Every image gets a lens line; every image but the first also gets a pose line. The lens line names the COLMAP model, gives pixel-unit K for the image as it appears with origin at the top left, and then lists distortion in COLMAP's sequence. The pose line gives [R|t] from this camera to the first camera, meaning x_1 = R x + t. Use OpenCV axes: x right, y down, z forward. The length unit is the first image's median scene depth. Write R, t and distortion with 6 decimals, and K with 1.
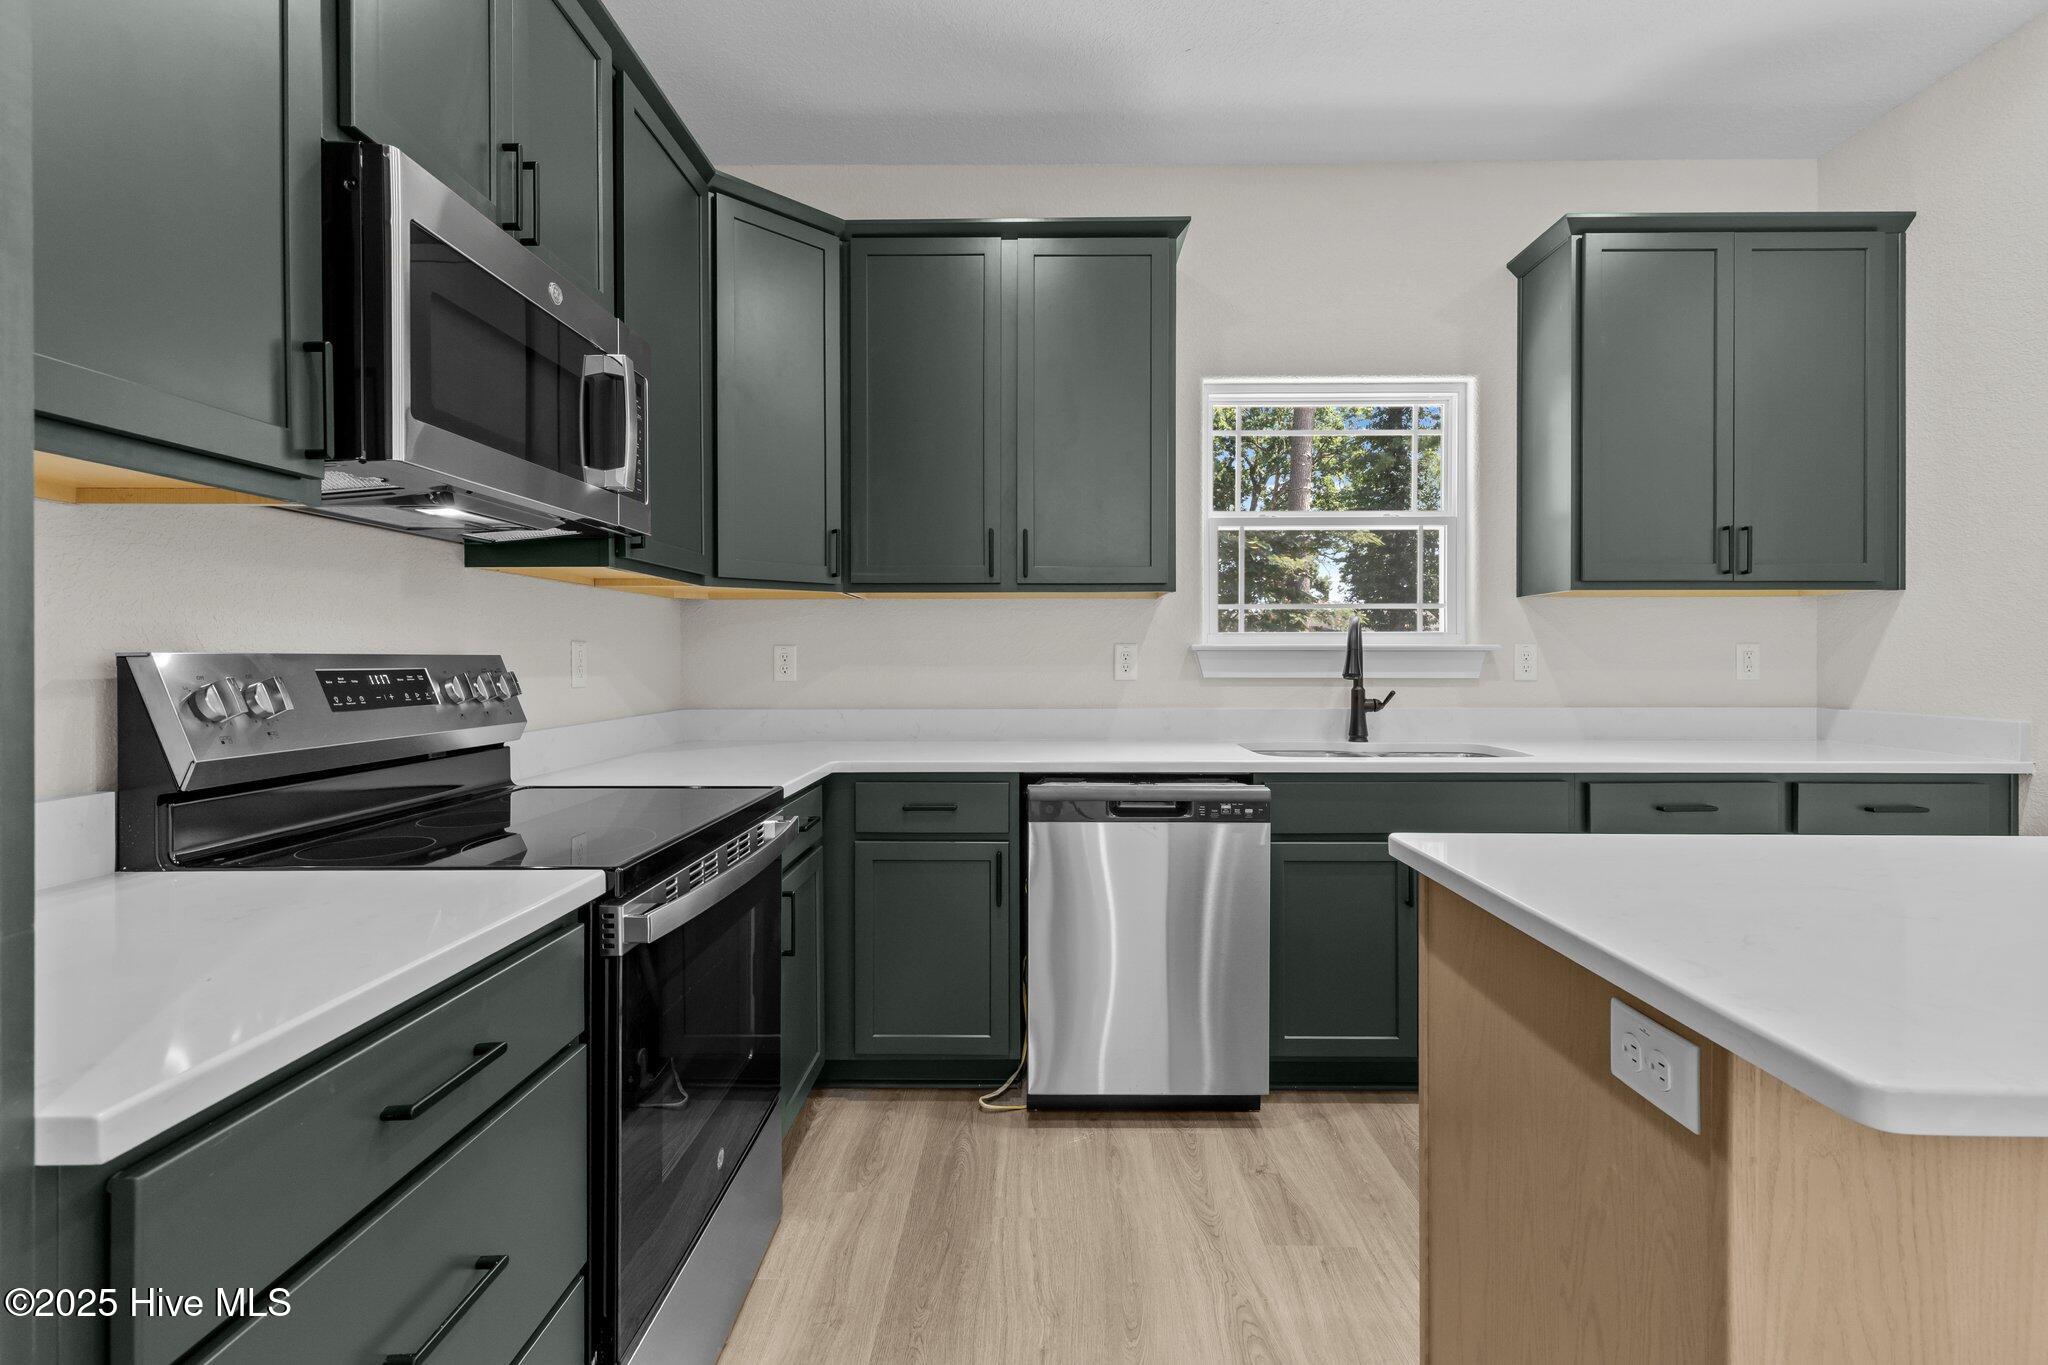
lens RADIAL K [[914.4, 0, 1031.4], [0, 914.4, 660.7], [0, 0, 1]] dist [0.000530, -0.000061]
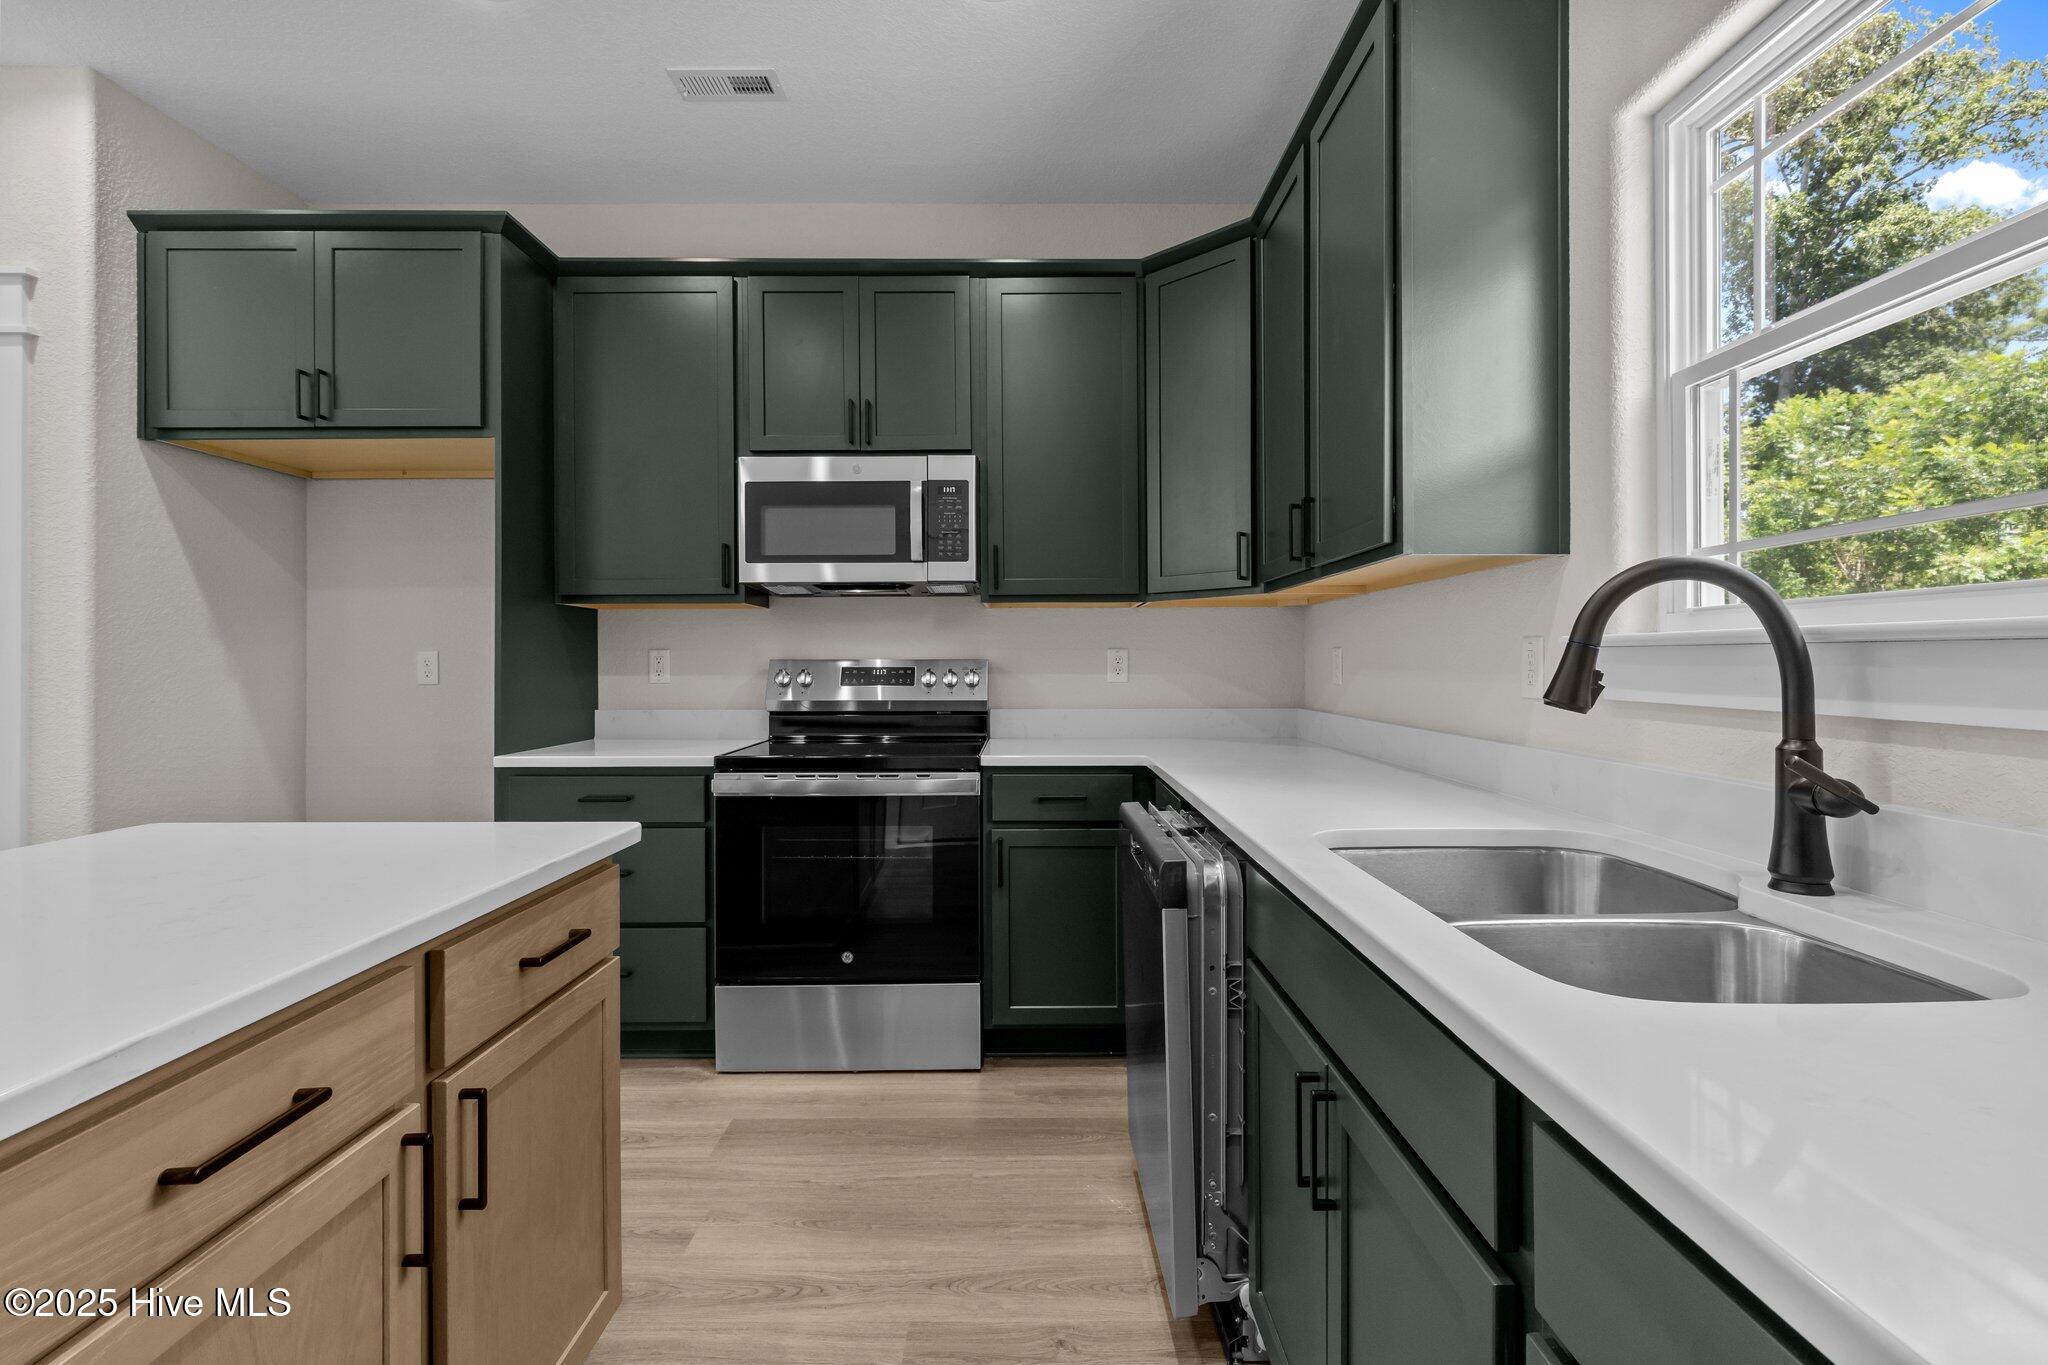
lens RADIAL K [[914.4, 0, 1031.4], [0, 914.4, 660.7], [0, 0, 1]] dist [0.000530, -0.000061]
pose [[0.016882, 0.000694, -0.999857, 1.049696], [0.009606, 0.999953, 0.000857, -0.008881], [0.999811, -0.009619, 0.016875, 1.009360]]
